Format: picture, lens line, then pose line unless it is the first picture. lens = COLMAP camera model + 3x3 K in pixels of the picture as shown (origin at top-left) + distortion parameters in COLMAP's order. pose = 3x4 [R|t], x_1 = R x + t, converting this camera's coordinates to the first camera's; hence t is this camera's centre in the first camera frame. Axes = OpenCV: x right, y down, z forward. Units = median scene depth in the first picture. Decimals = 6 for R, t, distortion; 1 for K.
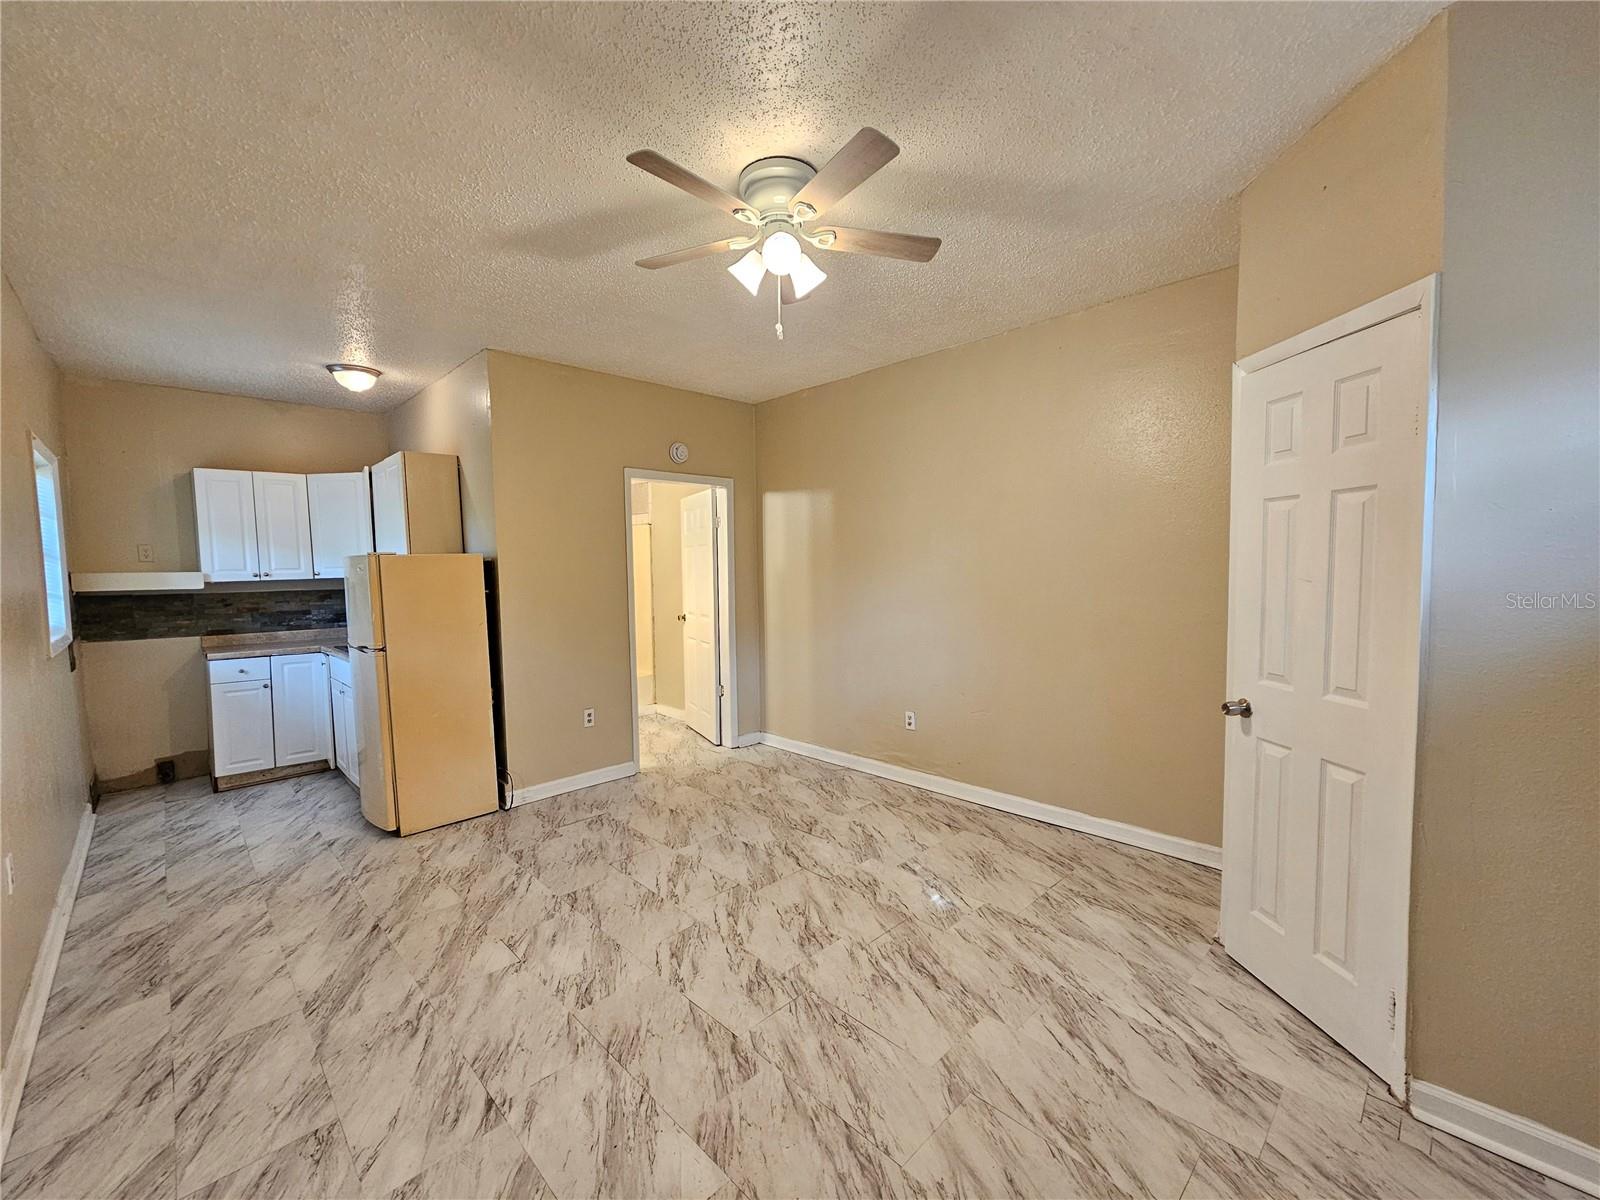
lens RADIAL K [[644.0, 0, 801.4], [0, 644.0, 603.1], [0, 0, 1]] dist [-0.001851, 0.000745]
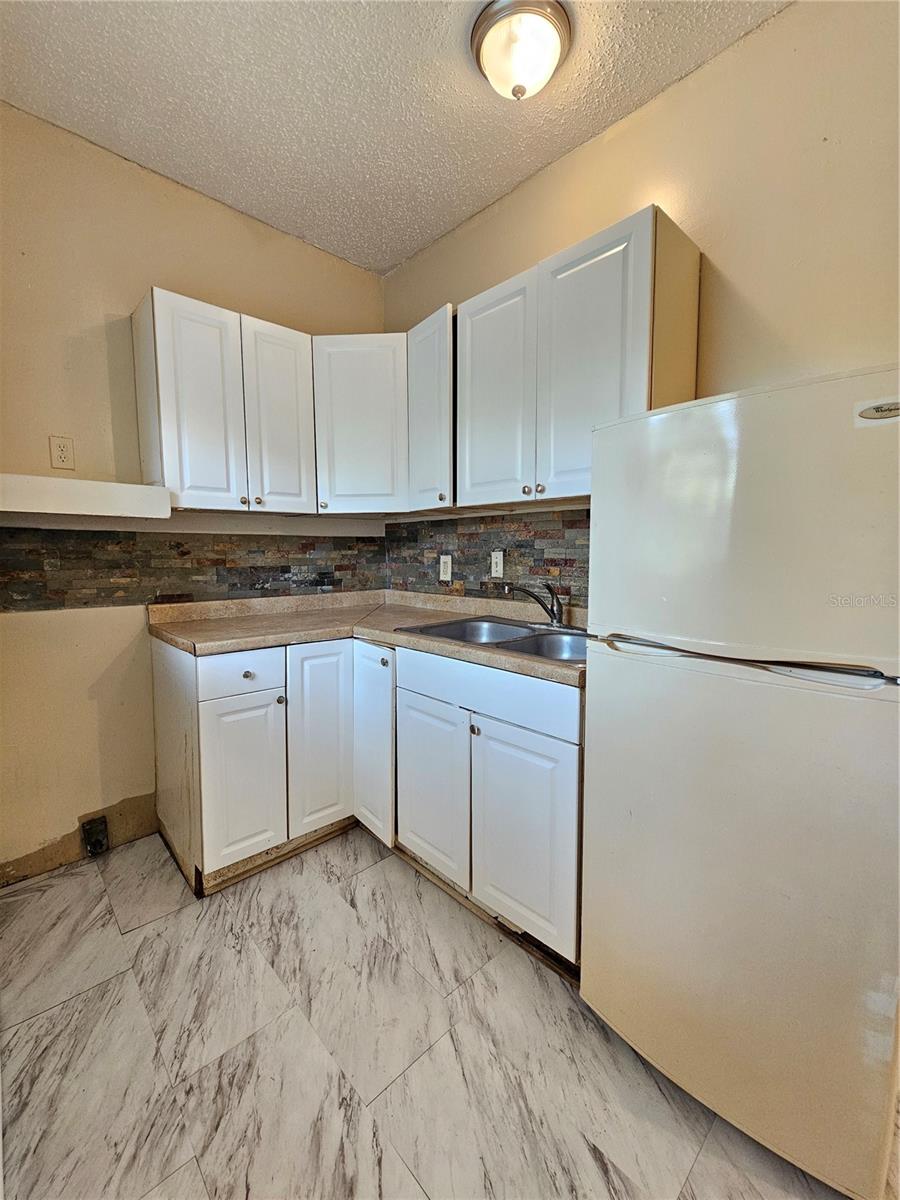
lens RADIAL K [[483.0, 0, 445.2], [0, 483.0, 596.1], [0, 0, 1]] dist [-0.001851, 0.000745]
pose [[0.999438, 0.022101, -0.025192, -0.833168], [-0.021122, 0.999036, 0.038485, 0.026643], [0.026019, -0.037931, 0.998942, 0.727094]]
